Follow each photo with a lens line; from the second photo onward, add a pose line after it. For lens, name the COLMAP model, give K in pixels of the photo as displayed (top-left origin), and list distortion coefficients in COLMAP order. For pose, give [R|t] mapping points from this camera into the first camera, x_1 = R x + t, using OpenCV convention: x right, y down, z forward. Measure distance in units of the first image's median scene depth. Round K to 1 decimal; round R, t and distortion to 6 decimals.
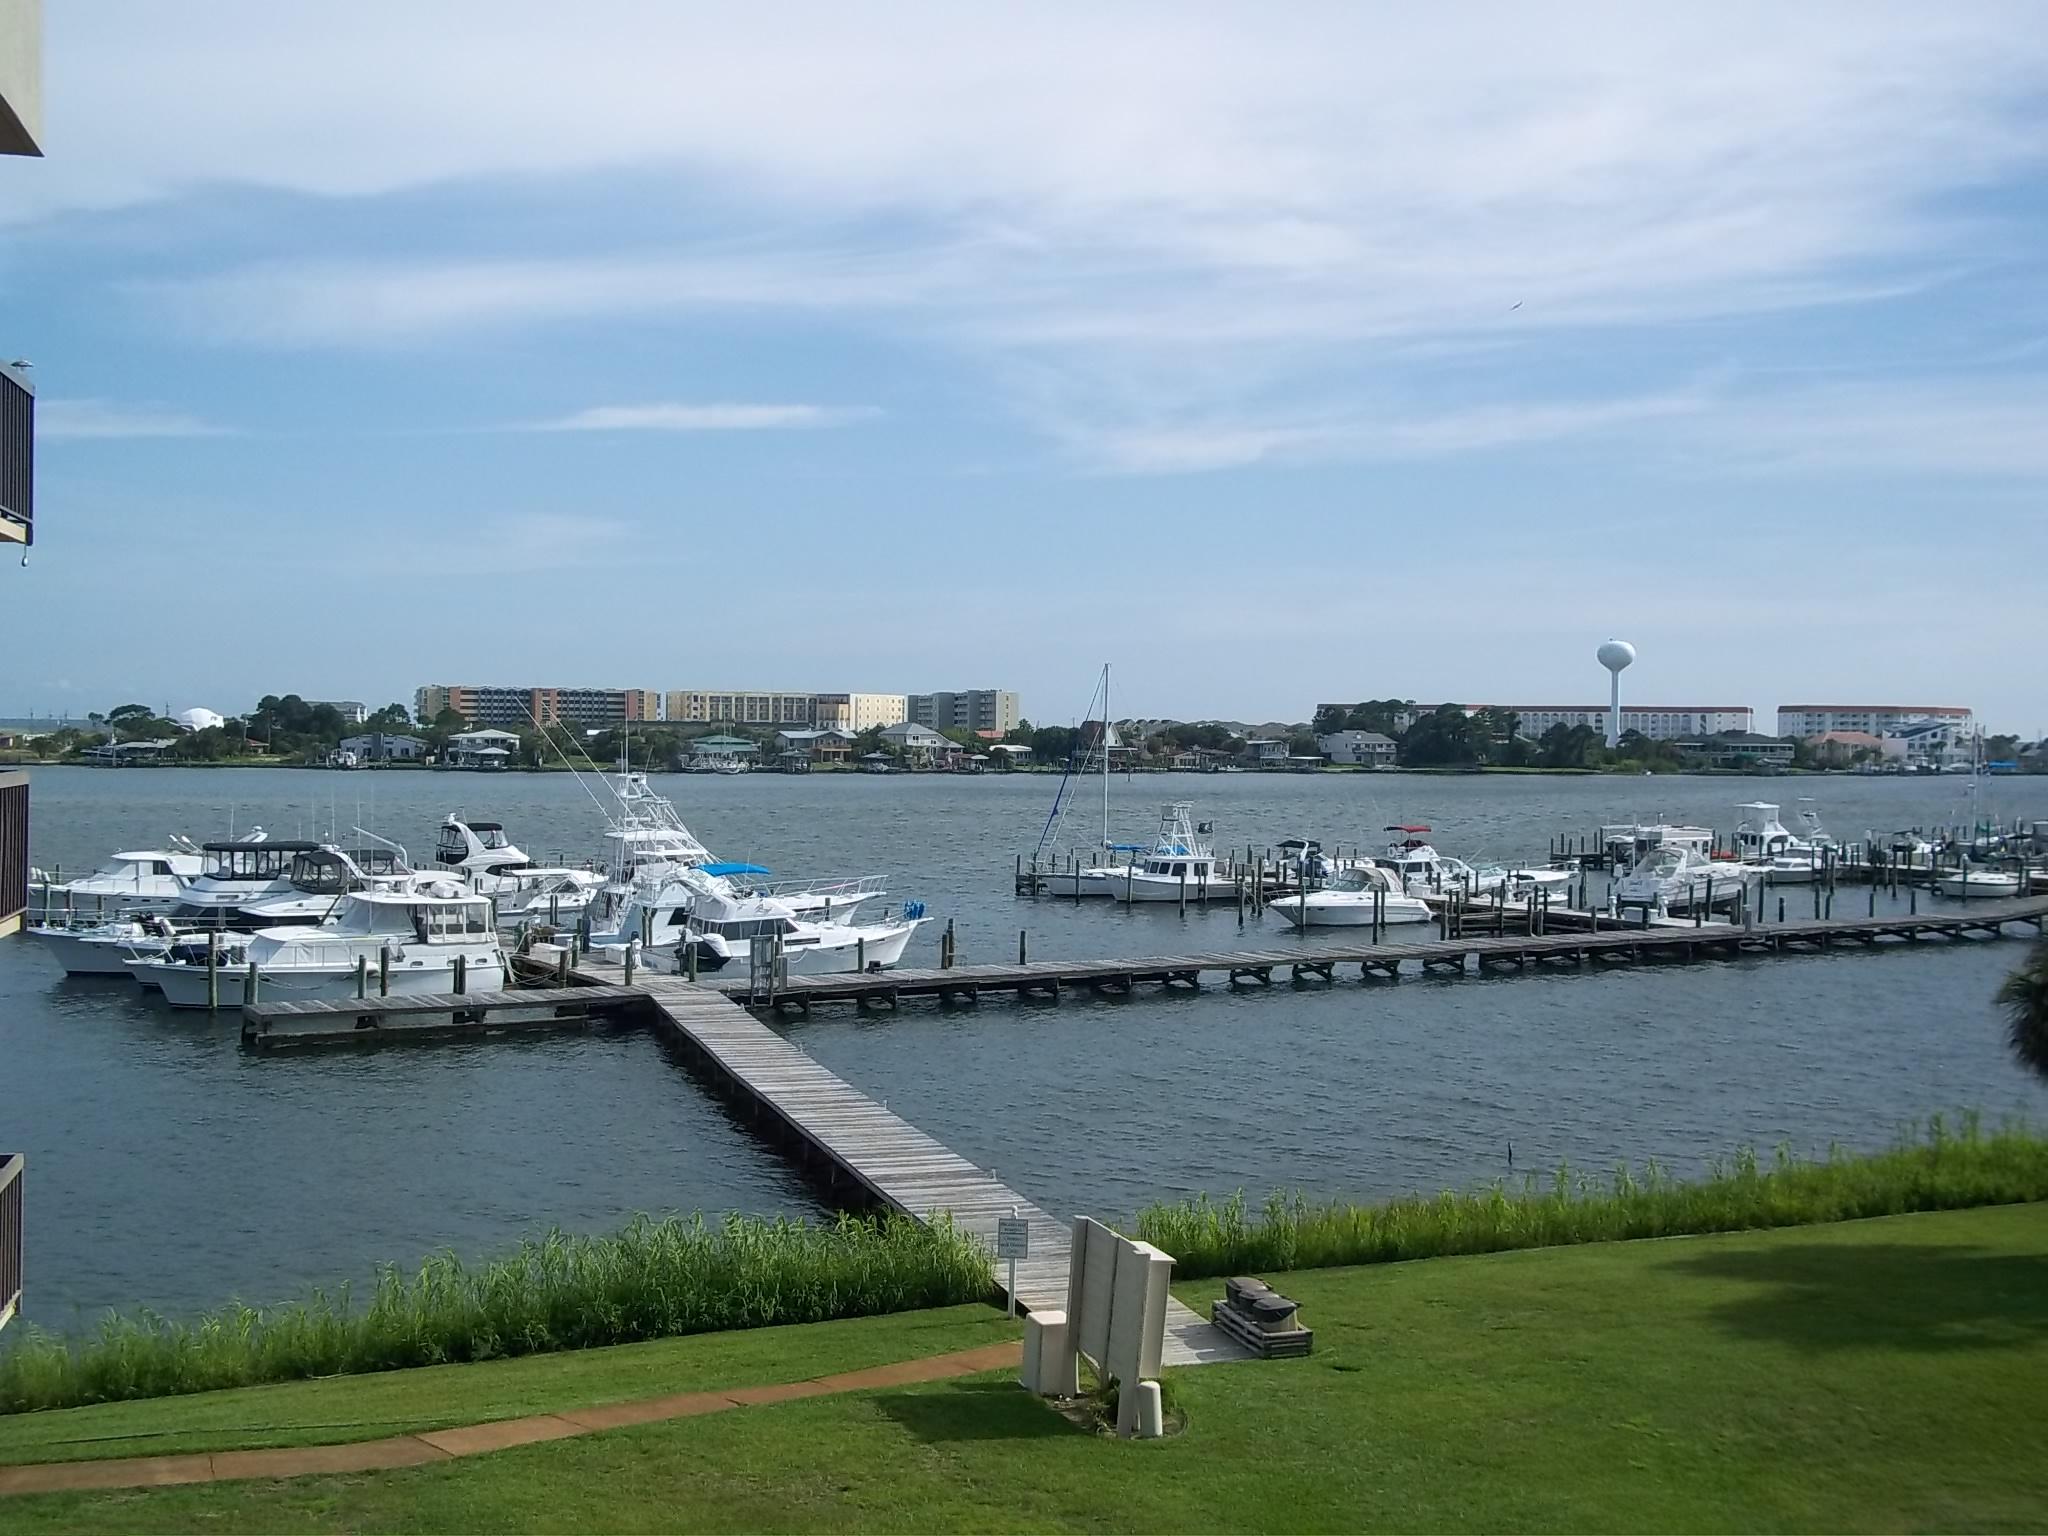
lens RADIAL K [[2198.8, 0, 1031.6], [0, 2198.8, 759.8], [0, 0, 1]] dist [-0.001652, 0.043607]
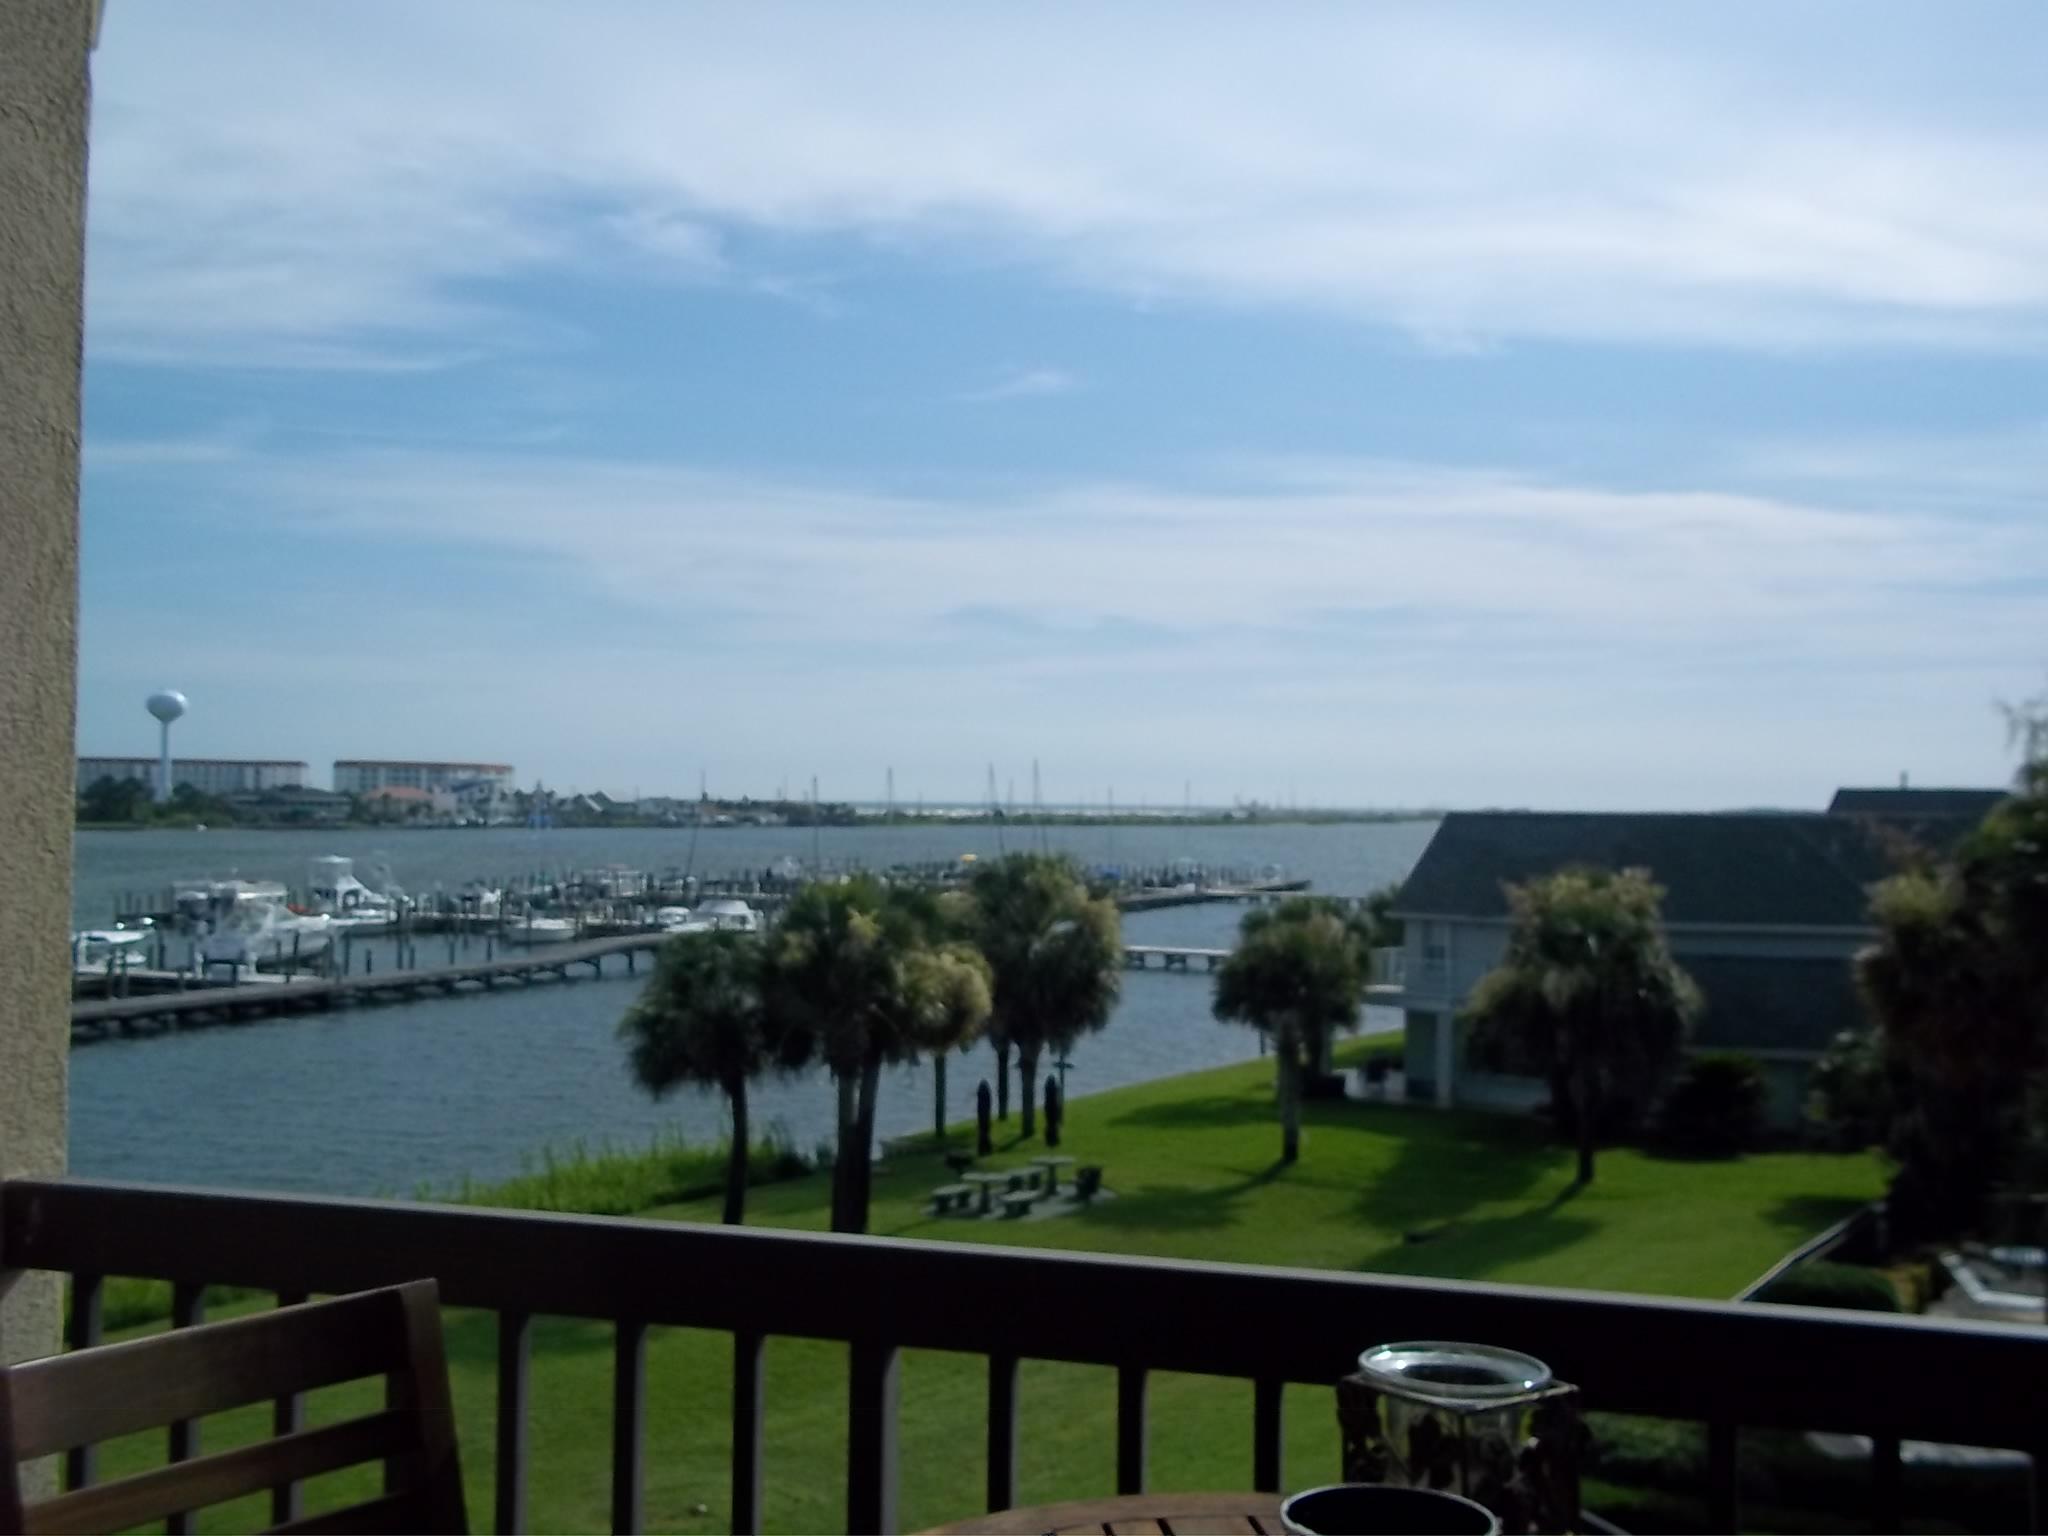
lens RADIAL K [[2203.5, 0, 1024.0], [0, 2203.5, 768.0], [0, 0, 1]] dist [0.009652, 0.014983]
pose [[0.805807, 0.011394, 0.592068, -0.019619], [0.000972, 0.999788, -0.020564, -0.000279], [-0.592177, 0.017146, 0.805625, -0.006753]]
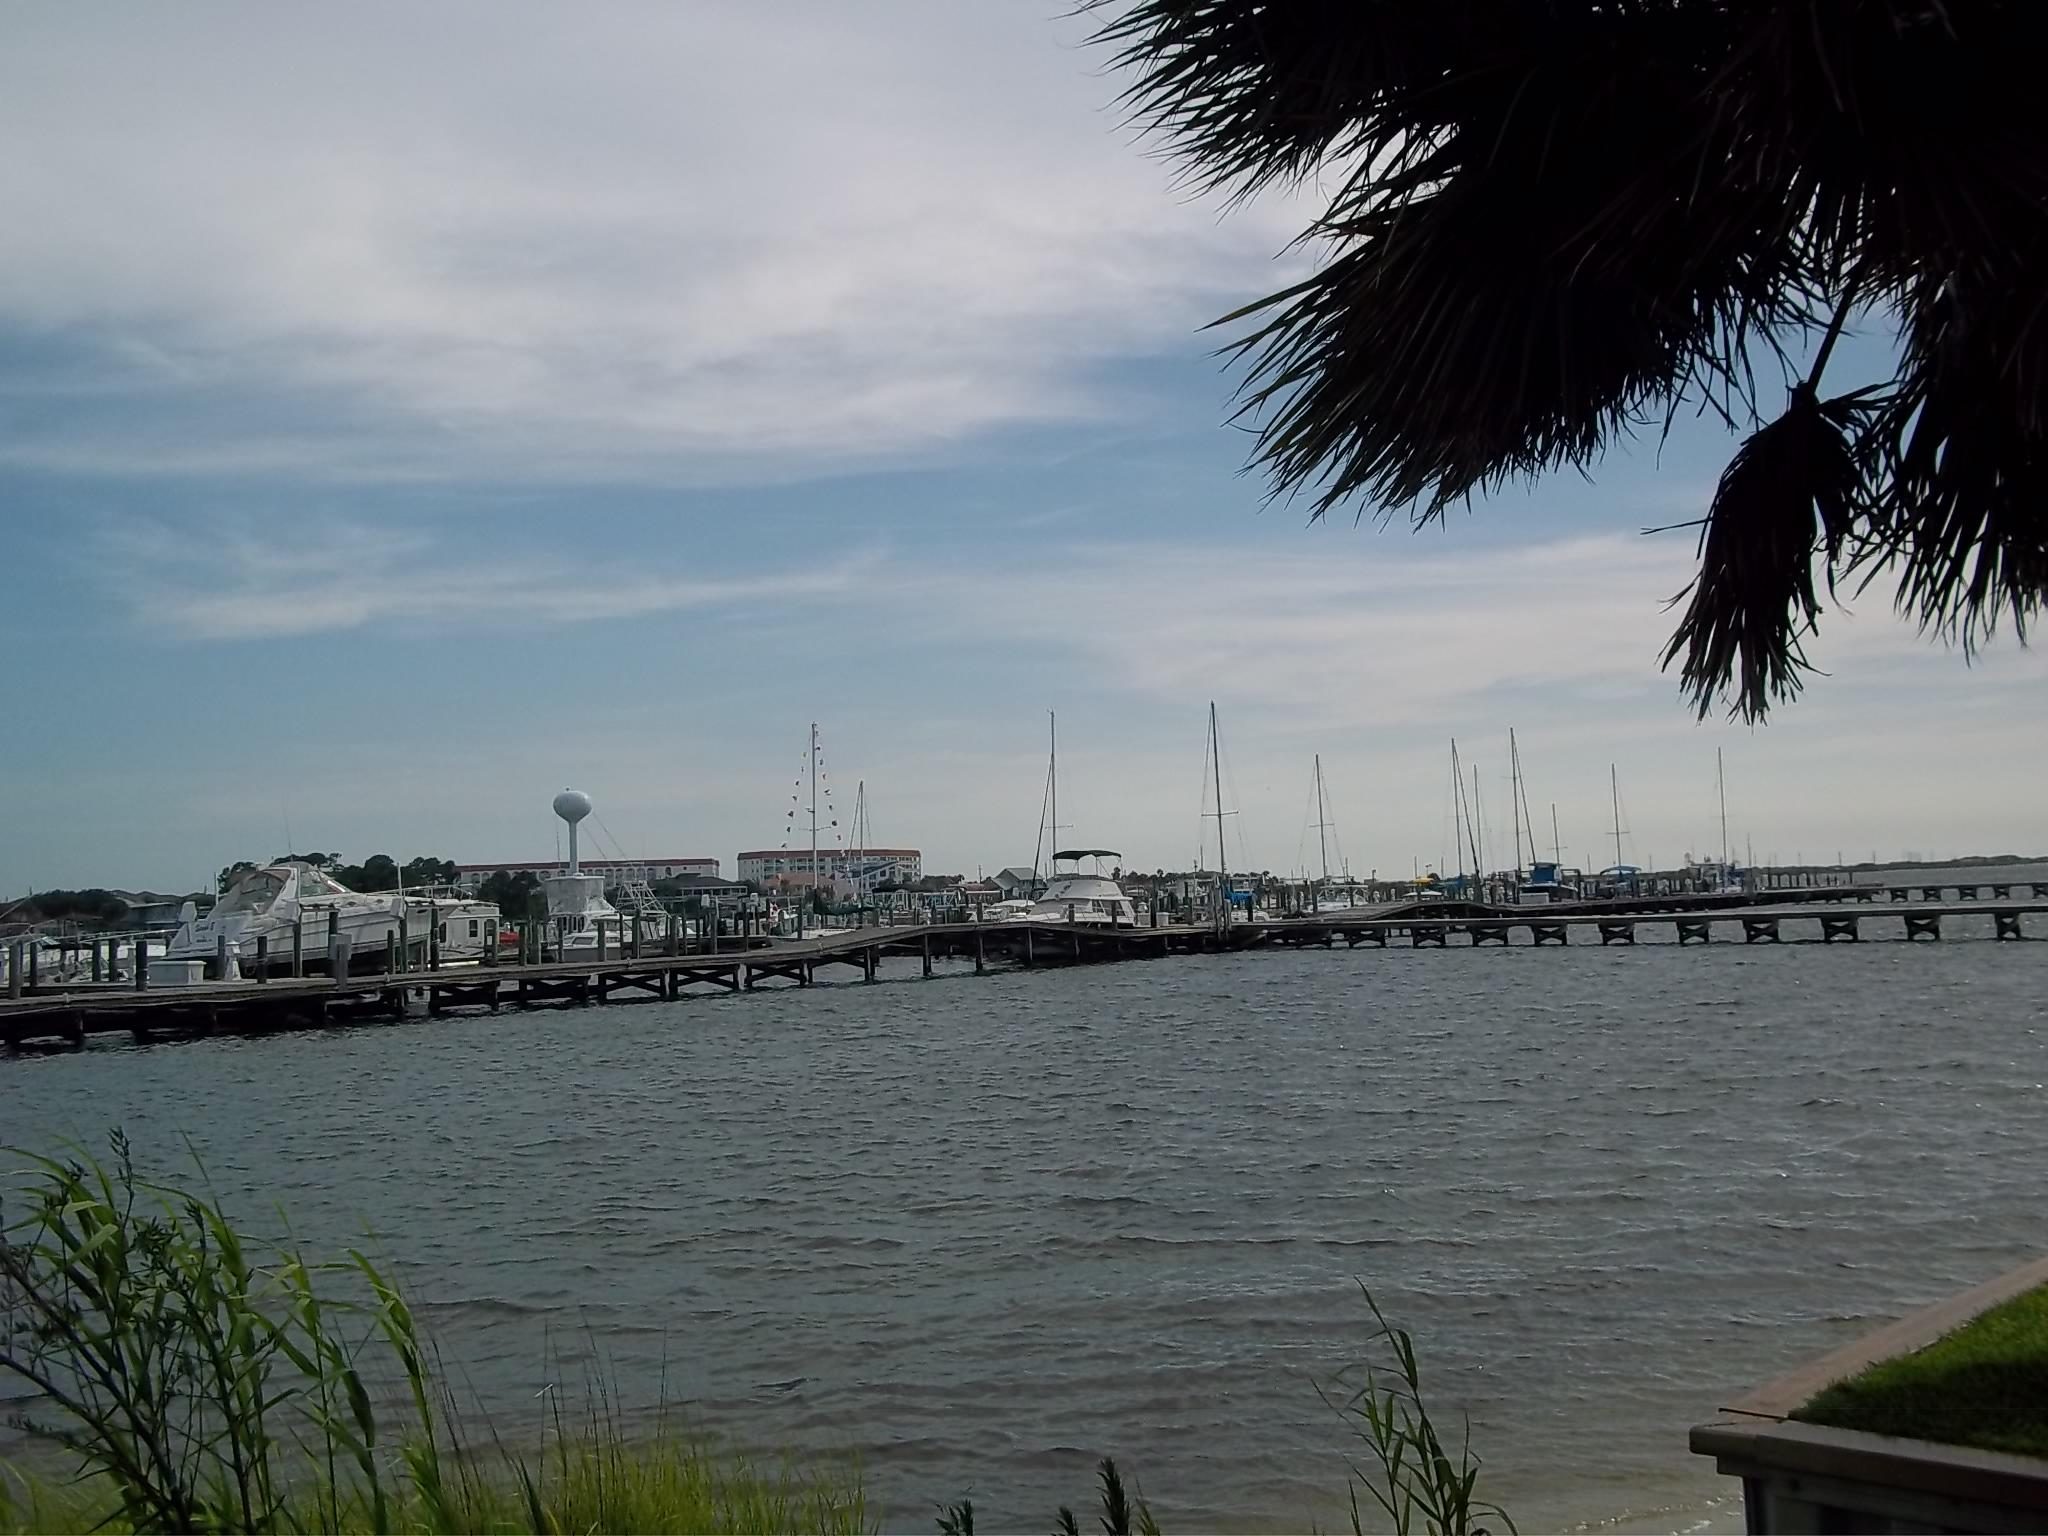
lens RADIAL K [[2198.8, 0, 1031.6], [0, 2198.8, 759.8], [0, 0, 1]] dist [-0.001652, 0.043607]
pose [[0.901388, -0.013017, 0.432816, 0.173381], [0.048286, 0.996336, -0.070596, 0.049766], [-0.430311, 0.084534, 0.898714, 0.302955]]
